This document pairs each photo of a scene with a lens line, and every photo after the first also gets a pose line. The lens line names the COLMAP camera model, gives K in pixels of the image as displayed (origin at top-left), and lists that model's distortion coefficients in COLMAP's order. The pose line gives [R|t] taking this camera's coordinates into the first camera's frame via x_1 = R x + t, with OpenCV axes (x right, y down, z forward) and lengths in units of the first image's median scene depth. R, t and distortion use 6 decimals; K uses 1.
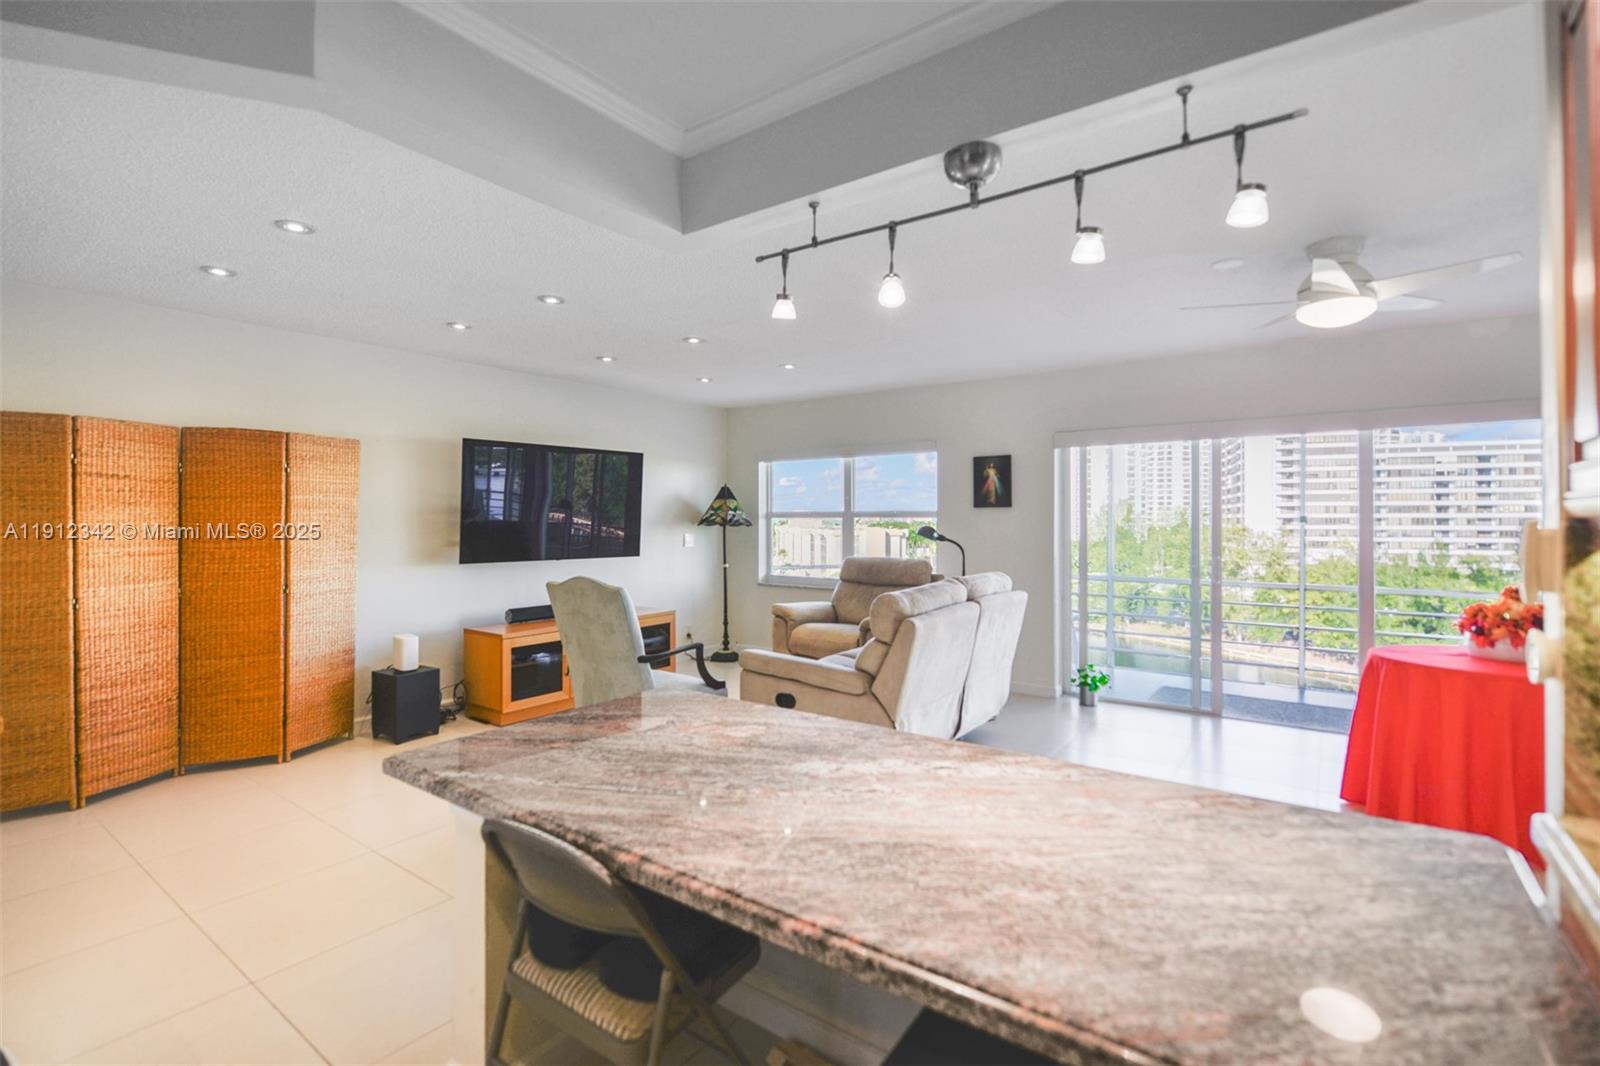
lens RADIAL K [[732.3, 0, 792.9], [0, 732.3, 515.3], [0, 0, 1]] dist [-0.000096, -0.000057]
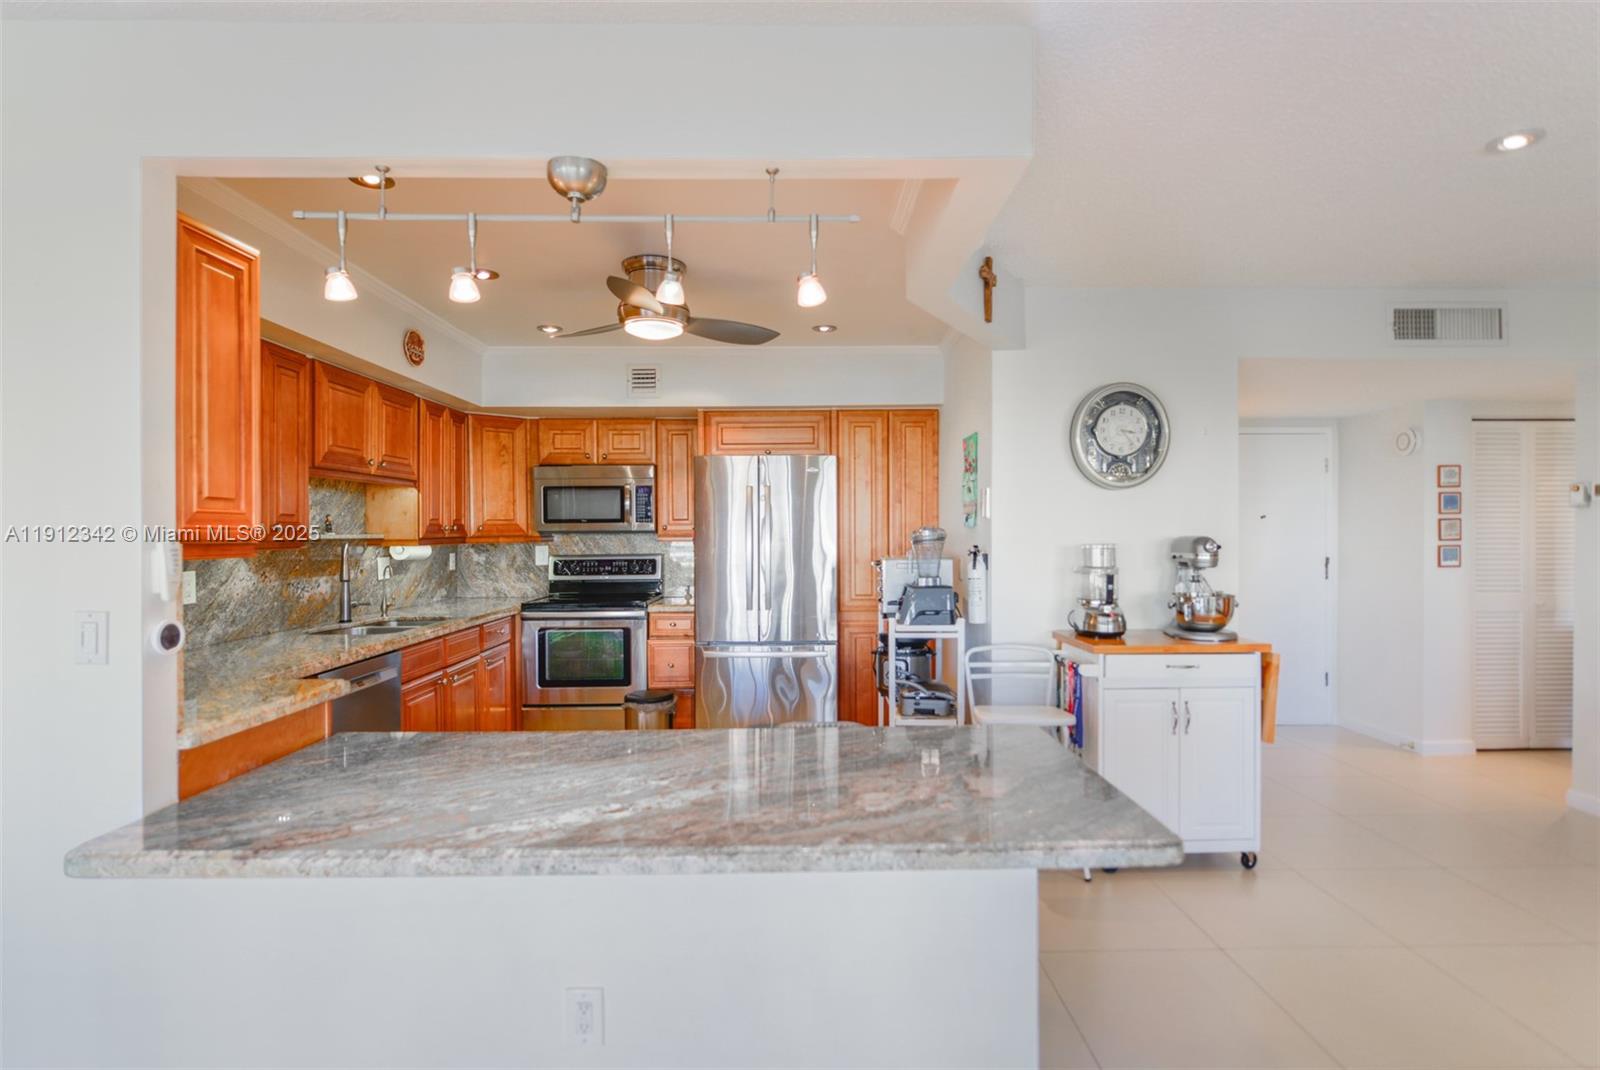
lens RADIAL K [[815.3, 0, 803.2], [0, 815.3, 539.7], [0, 0, 1]] dist [-0.002456, -0.000257]
pose [[-0.799280, 0.007291, -0.600915, 0.807444], [0.006500, 0.999973, 0.003488, 0.003767], [0.600924, -0.001118, -0.799305, 2.502394]]
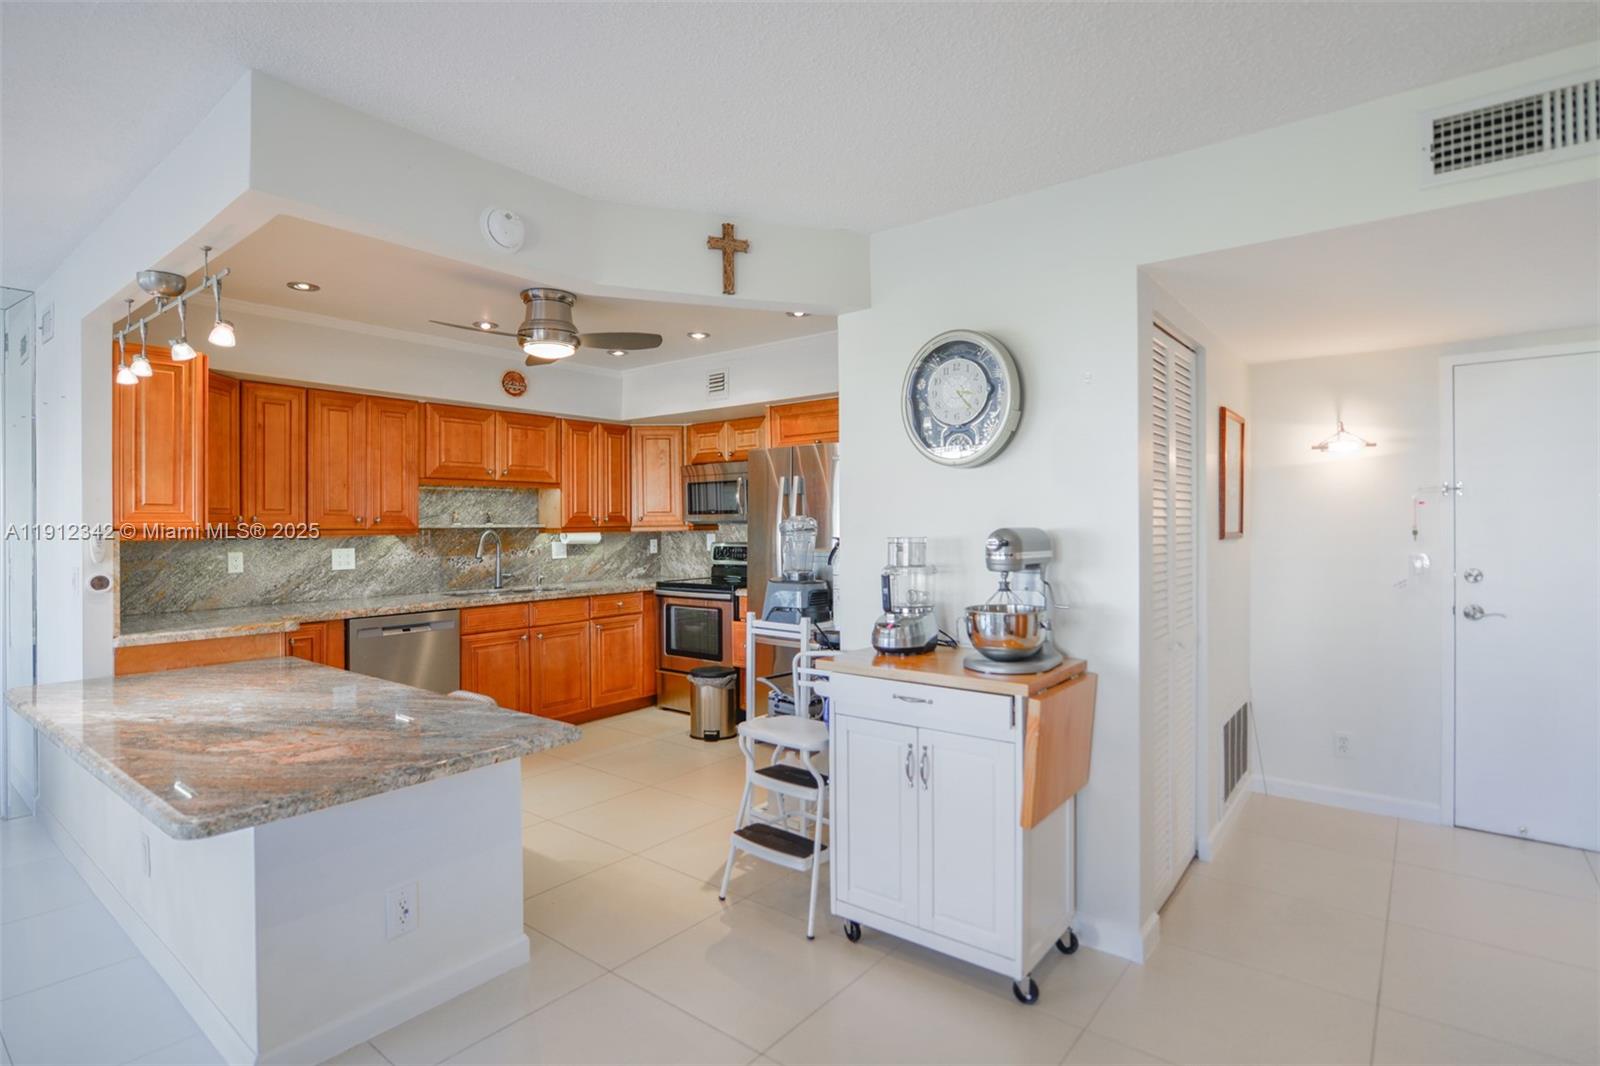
lens RADIAL K [[800.5, 0, 791.8], [0, 800.5, 524.9], [0, 0, 1]] dist [-0.004622, -0.000729]
pose [[-0.998888, 0.004273, 0.046949, -1.285969], [0.004089, 0.999984, -0.004012, 0.008117], [-0.046966, -0.003815, -0.998889, 3.048784]]
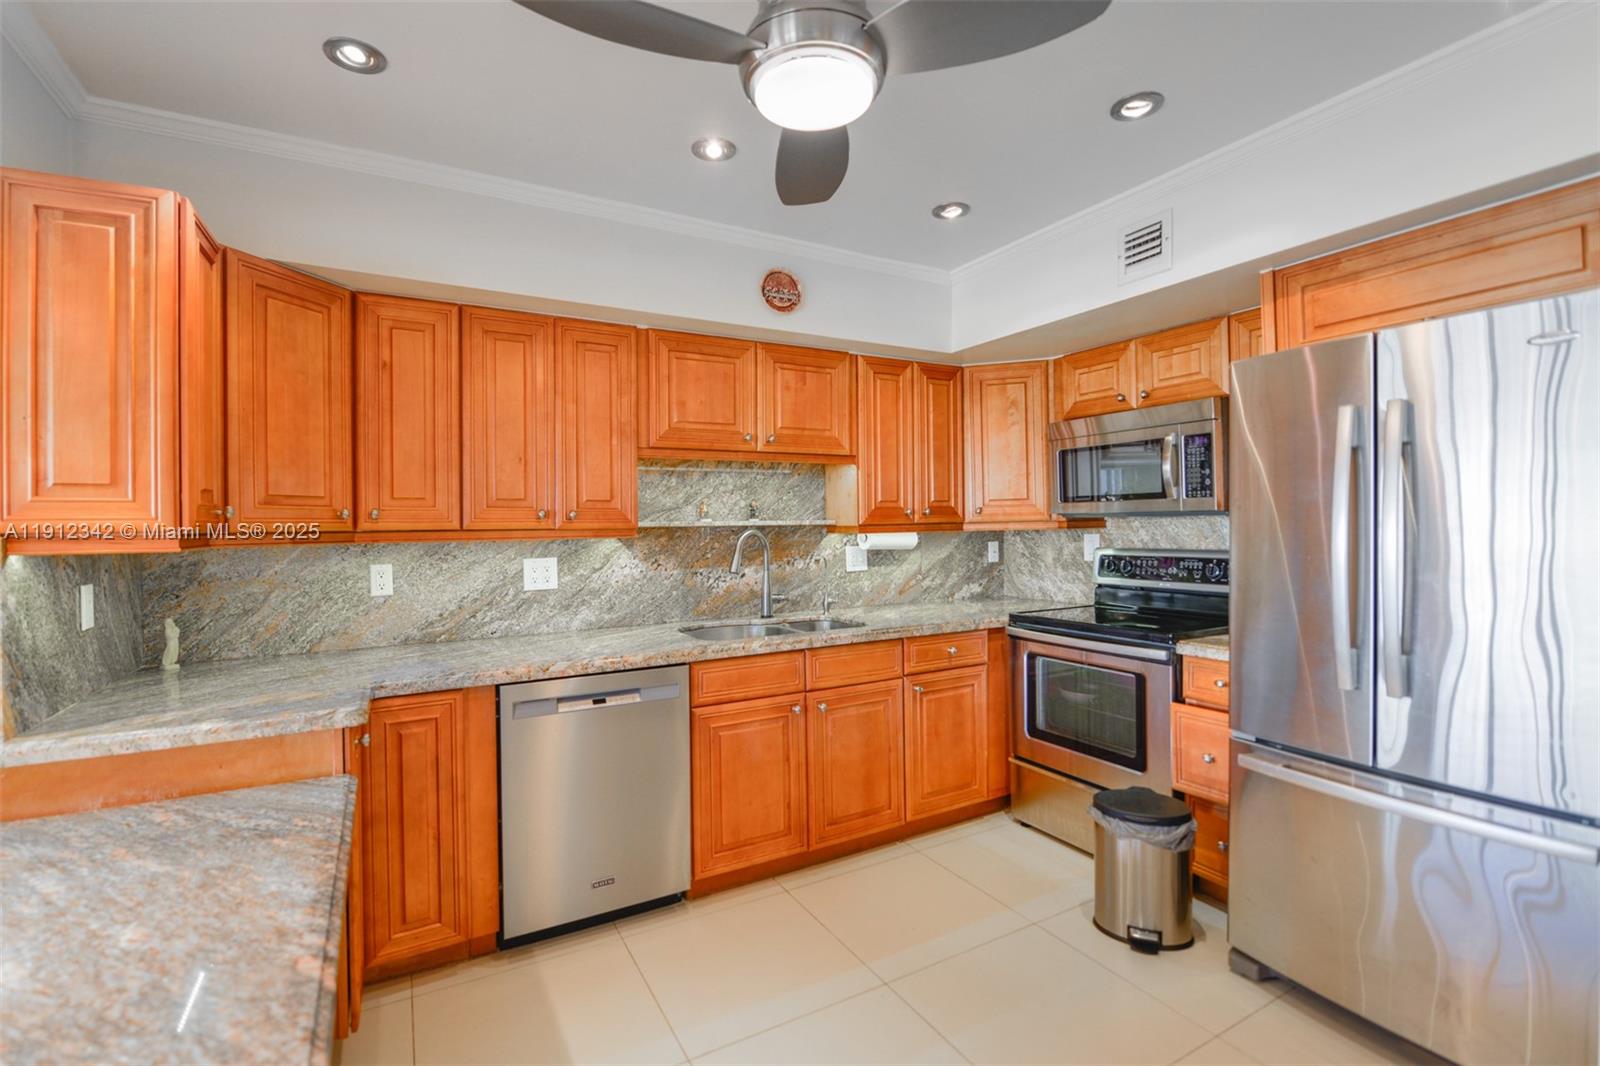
lens RADIAL K [[714.6, 0, 790.4], [0, 714.6, 523.8], [0, 0, 1]] dist [-0.013308, -0.000180]
pose [[-0.905540, 0.007979, 0.424187, -0.708413], [0.007810, 0.999967, -0.002137, -0.000251], [-0.424190, 0.001378, -0.905572, 1.231386]]
